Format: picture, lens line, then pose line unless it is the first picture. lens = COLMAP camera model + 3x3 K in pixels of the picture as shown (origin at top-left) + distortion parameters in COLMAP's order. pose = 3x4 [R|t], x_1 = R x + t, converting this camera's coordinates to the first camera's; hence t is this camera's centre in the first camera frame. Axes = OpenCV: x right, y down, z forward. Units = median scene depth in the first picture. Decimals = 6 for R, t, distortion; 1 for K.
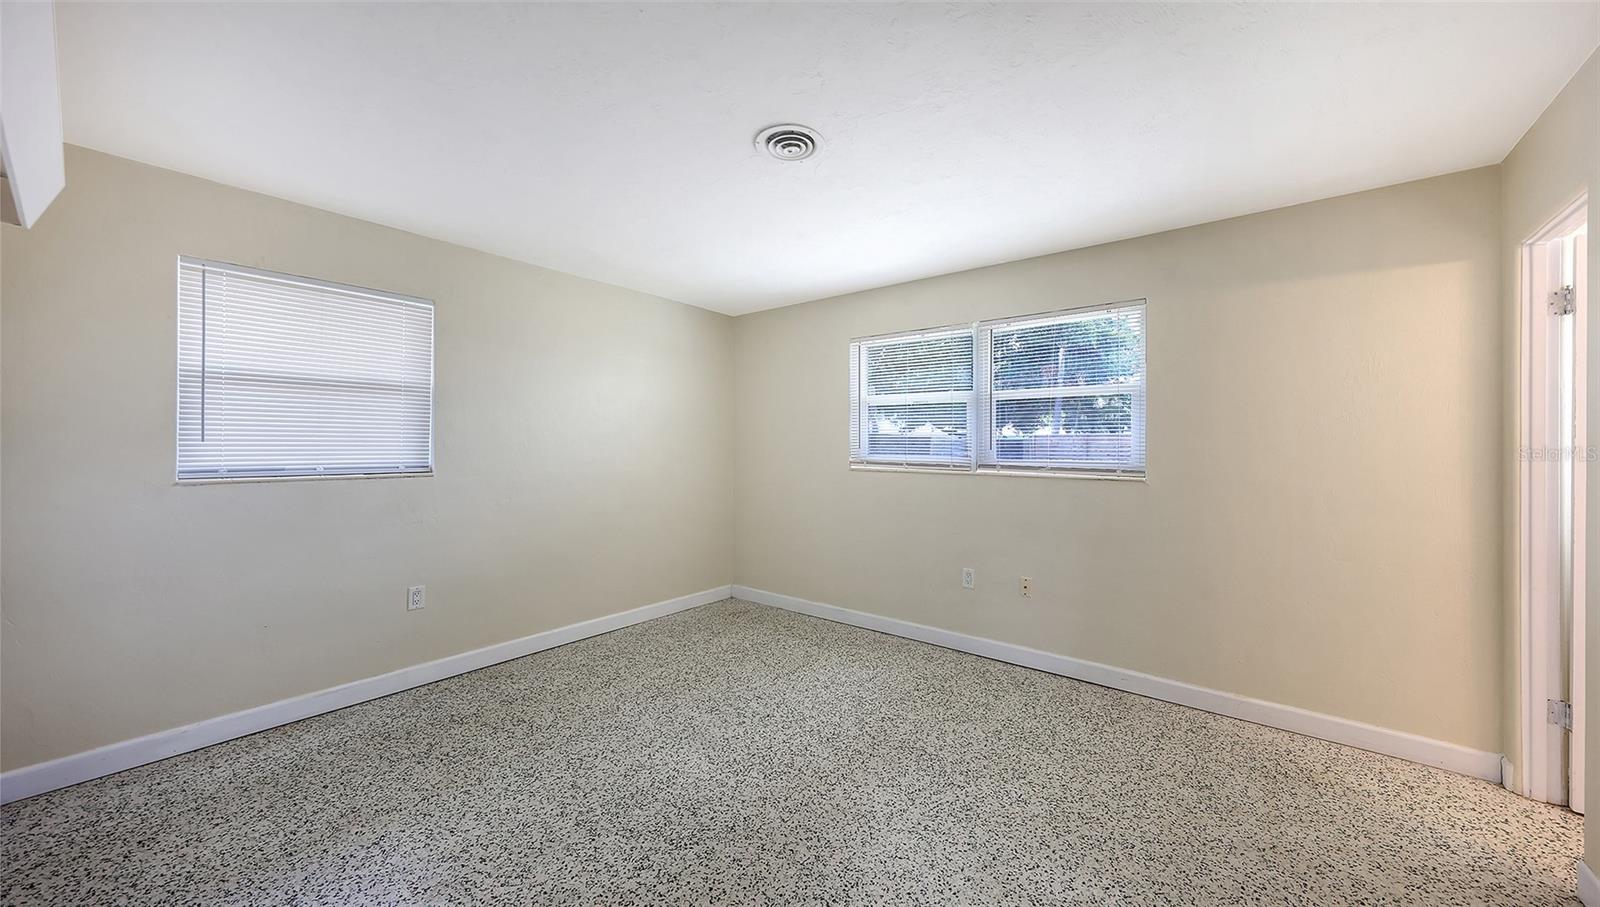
lens RADIAL K [[559.4, 0, 809.6], [0, 559.4, 457.6], [0, 0, 1]] dist [0.004952, -0.000127]
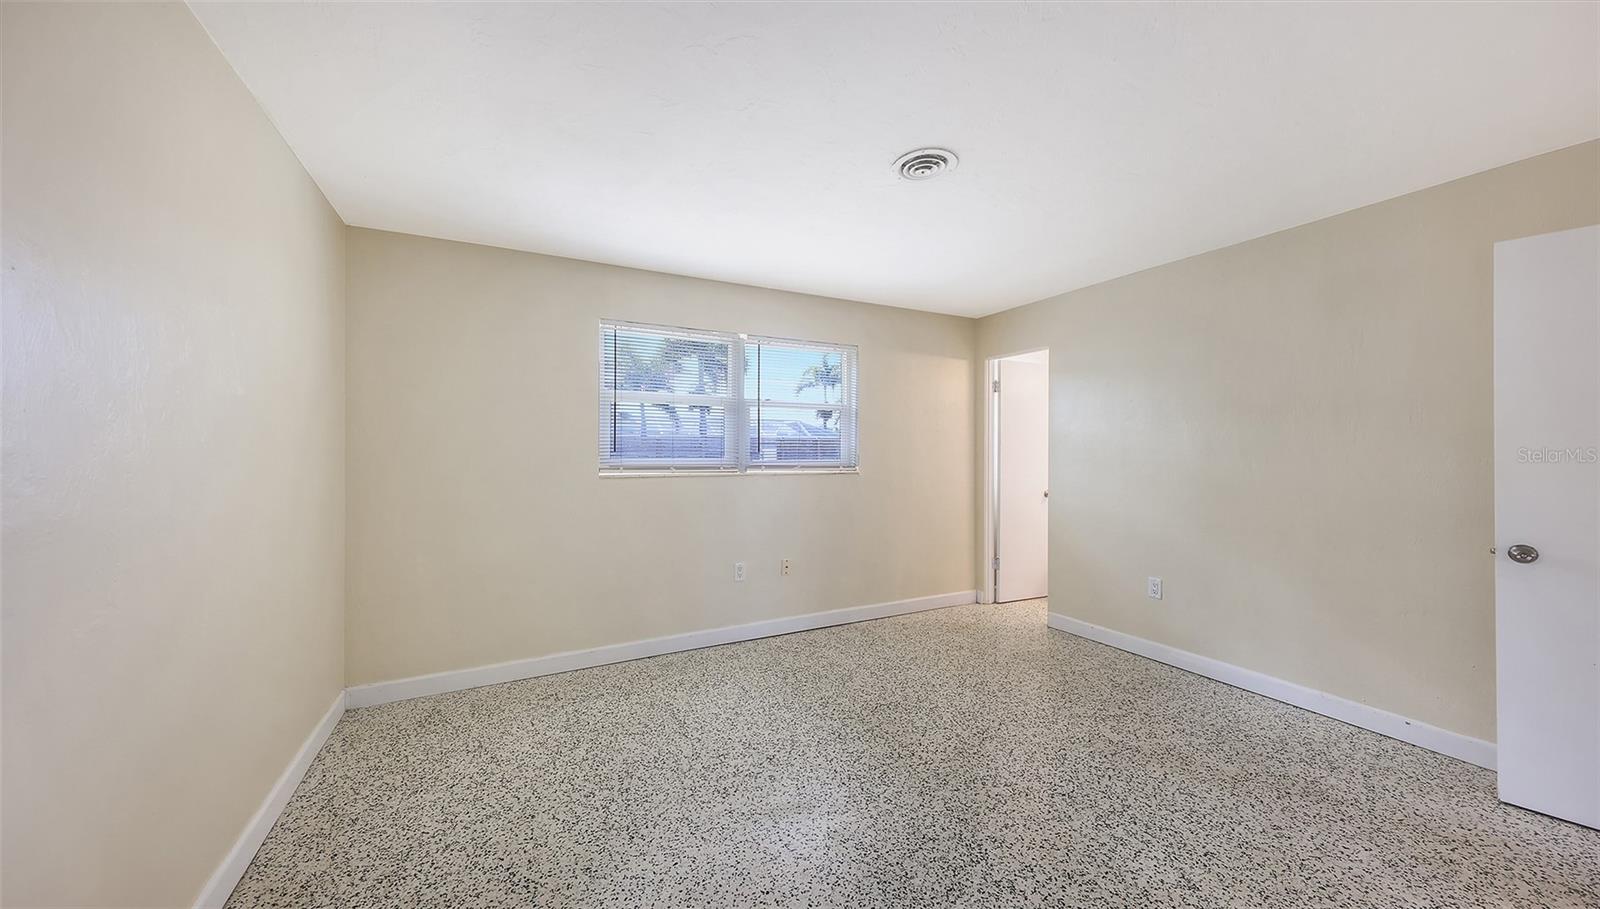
lens RADIAL K [[566.6, 0, 790.6], [0, 566.6, 456.1], [0, 0, 1]] dist [0.008407, -0.000056]
pose [[0.410033, -0.014793, 0.911951, -0.762266], [0.017308, 0.999815, 0.008437, -0.015621], [-0.911906, 0.012325, 0.410213, 0.531779]]
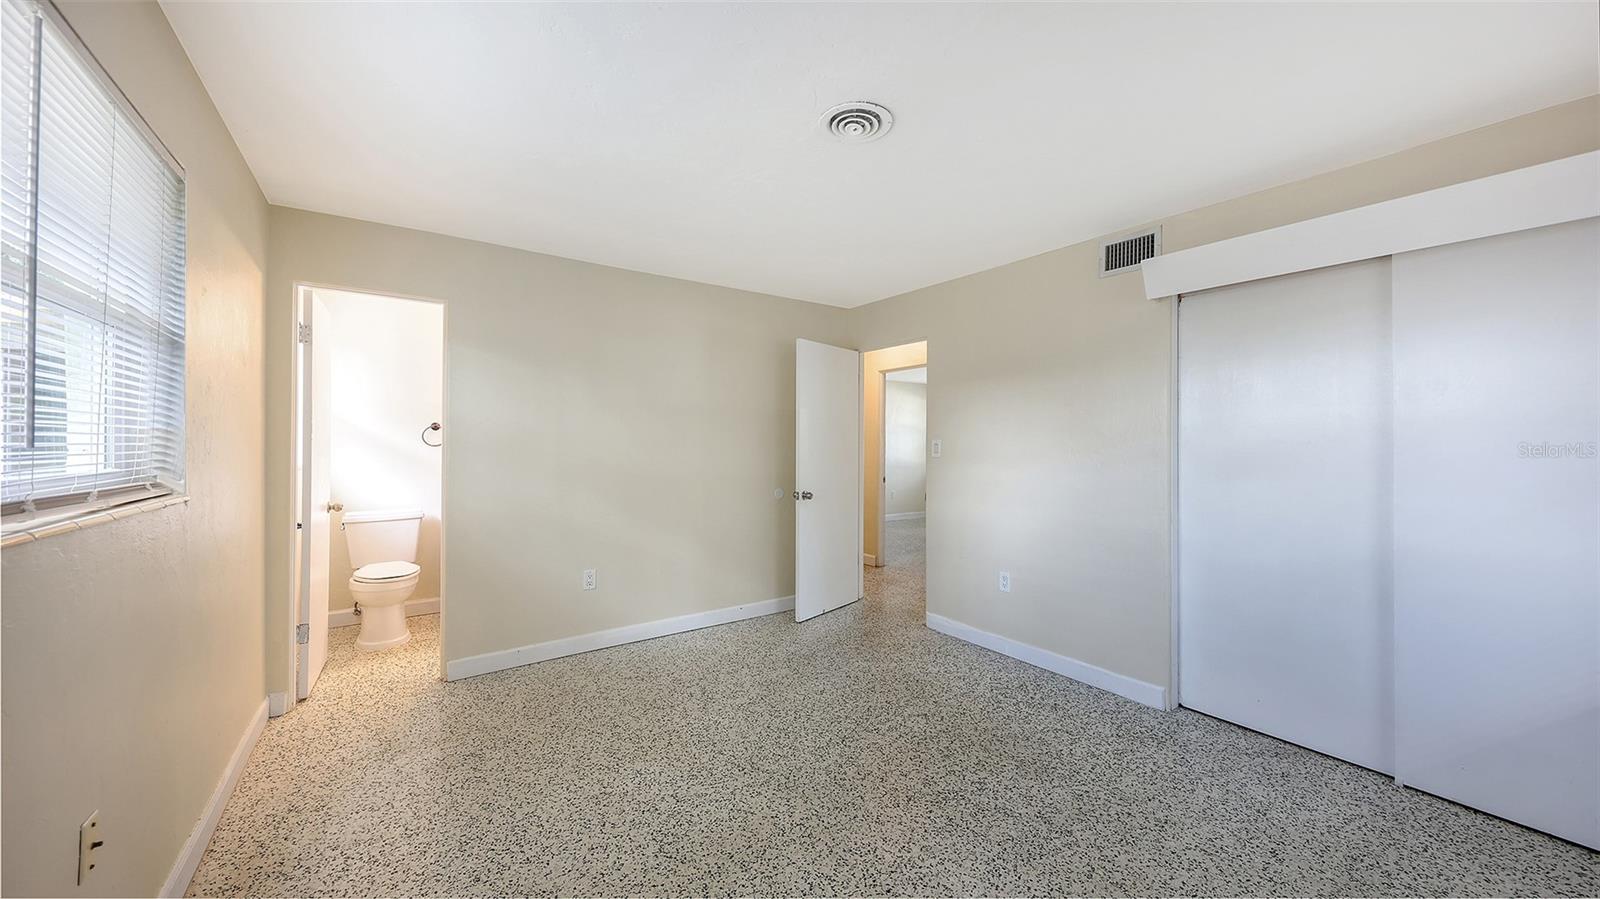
lens RADIAL K [[550.9, 0, 804.4], [0, 550.9, 449.4], [0, 0, 1]] dist [0.007071, -0.000140]
pose [[-0.964964, -0.015368, 0.261930, -0.132181], [-0.008263, 0.999568, 0.028206, -0.028495], [-0.262250, 0.025053, -0.964675, 1.298044]]
